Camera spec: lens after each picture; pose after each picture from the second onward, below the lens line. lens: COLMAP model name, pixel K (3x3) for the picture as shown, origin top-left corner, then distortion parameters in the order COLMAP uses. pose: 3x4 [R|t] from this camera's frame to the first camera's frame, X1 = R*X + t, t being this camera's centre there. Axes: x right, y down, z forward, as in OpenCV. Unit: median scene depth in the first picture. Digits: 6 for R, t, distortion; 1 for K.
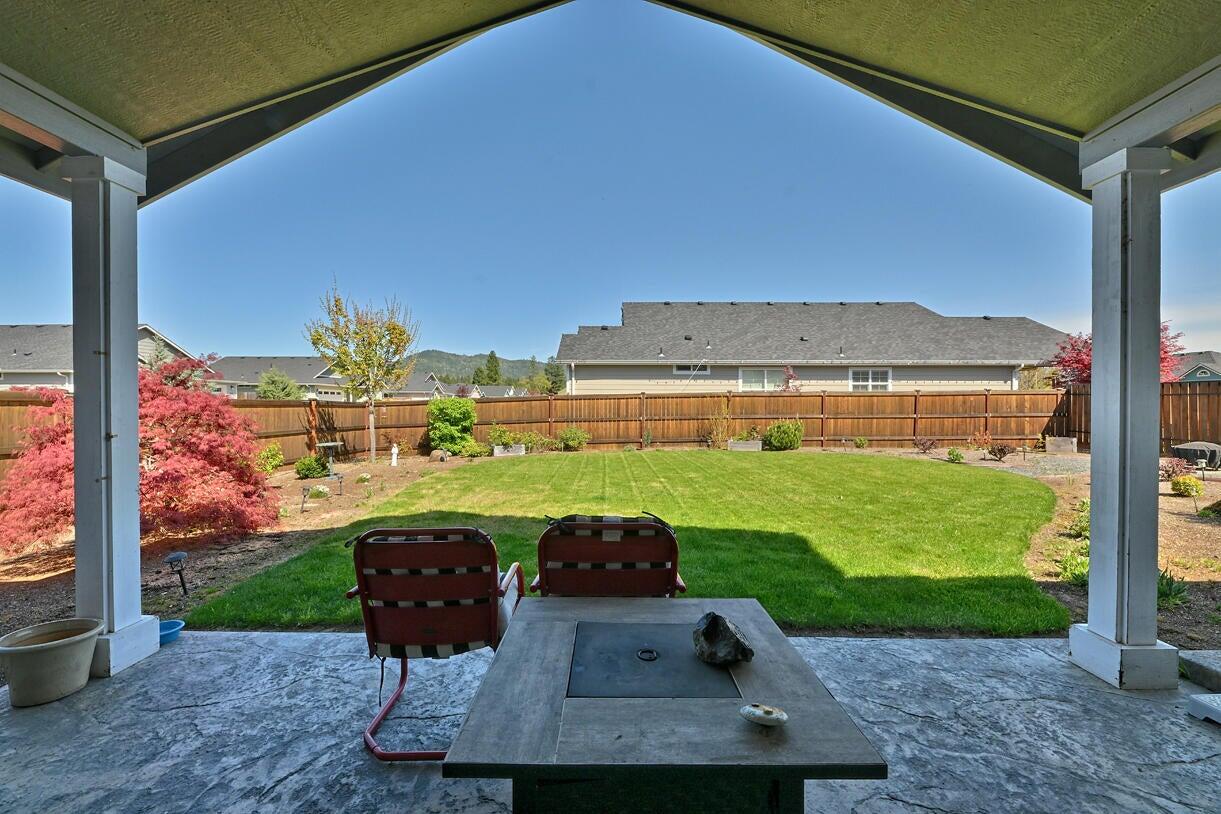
lens RADIAL K [[493.0, 0, 599.6], [0, 493.0, 410.1], [0, 0, 1]] dist [-0.006908, -0.000195]
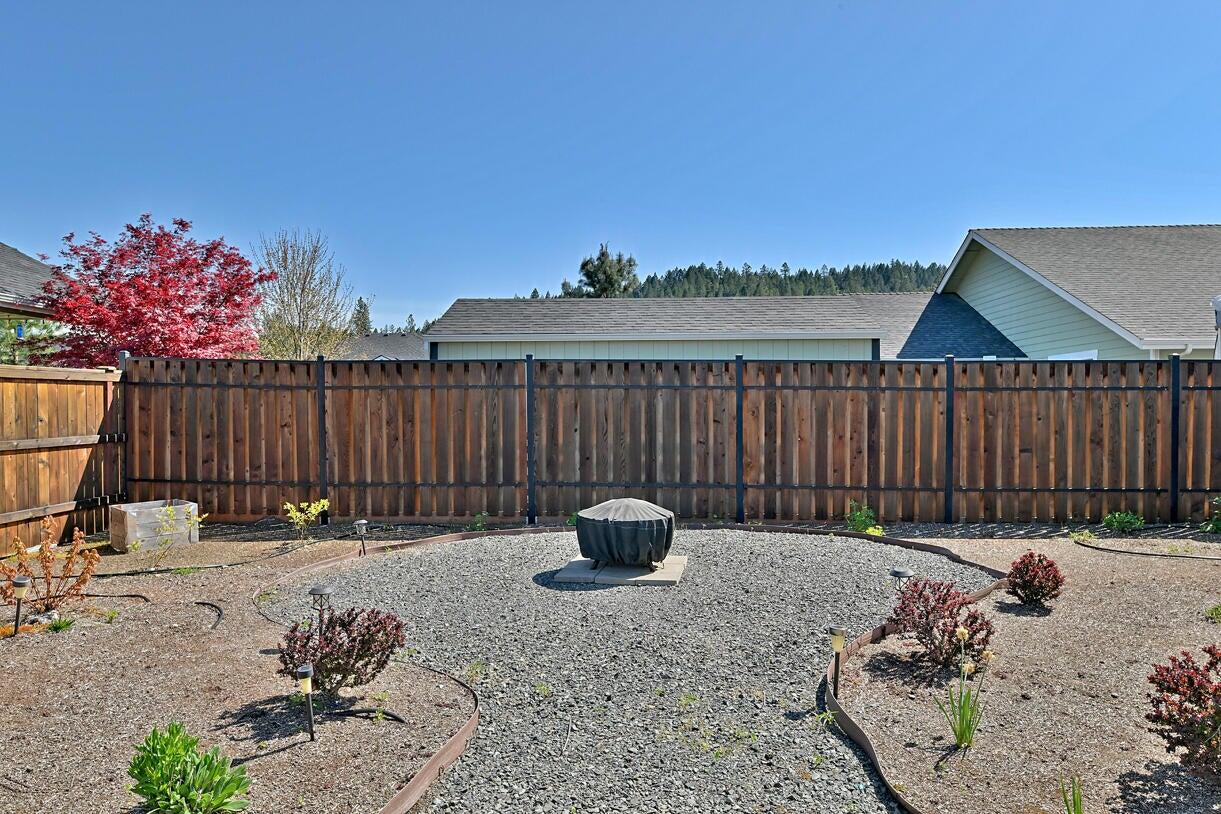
lens RADIAL K [[768.3, 0, 611.3], [0, 768.3, 411.7], [0, 0, 1]] dist [0.006885, 0.001388]
pose [[0.007507, -0.008481, 0.999936, 0.316598], [0.015859, 0.999839, 0.008361, -0.008538], [-0.999846, 0.015795, 0.007641, 0.543854]]
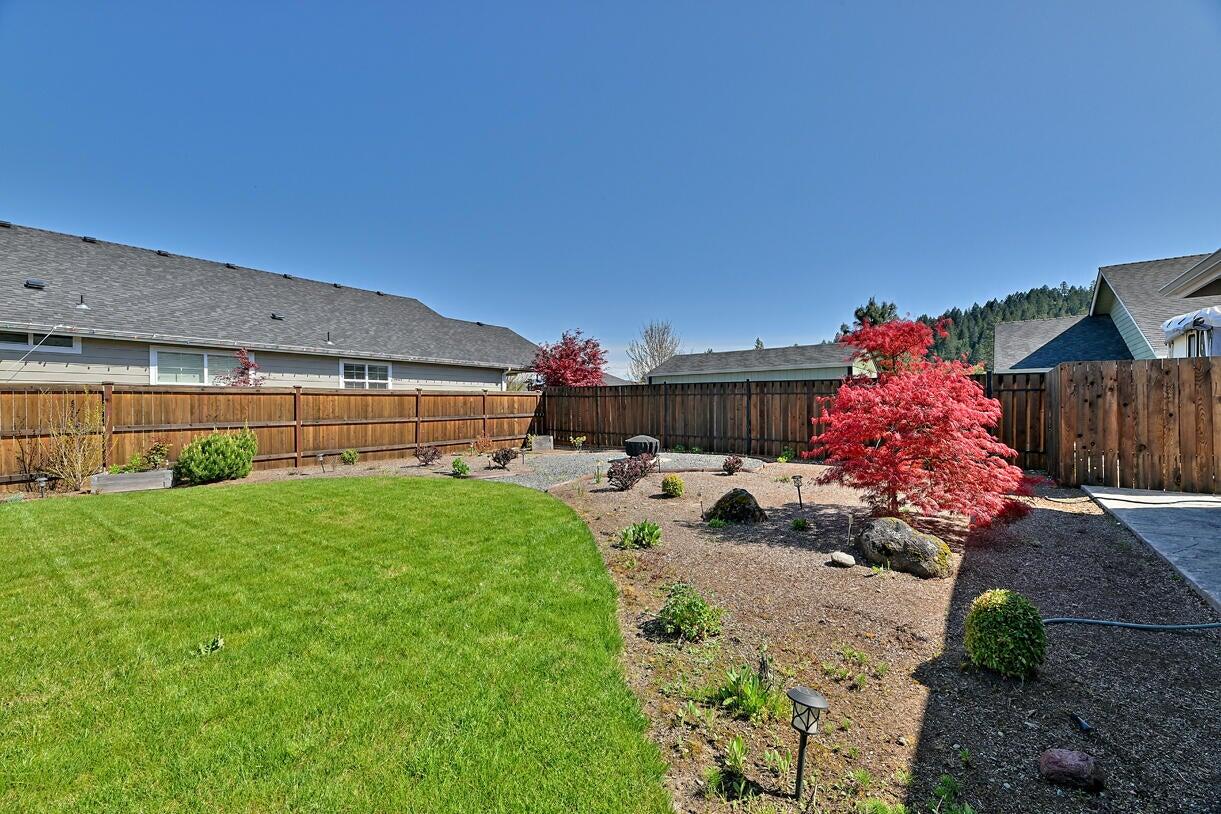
lens RADIAL K [[493.0, 0, 620.4], [0, 493.0, 410.3], [0, 0, 1]] dist [-0.006908, -0.000195]
pose [[0.577637, -0.010147, 0.816230, 0.132081], [0.016511, 0.999863, 0.000745, 0.001402], [-0.816126, 0.013046, 0.577726, 0.193069]]
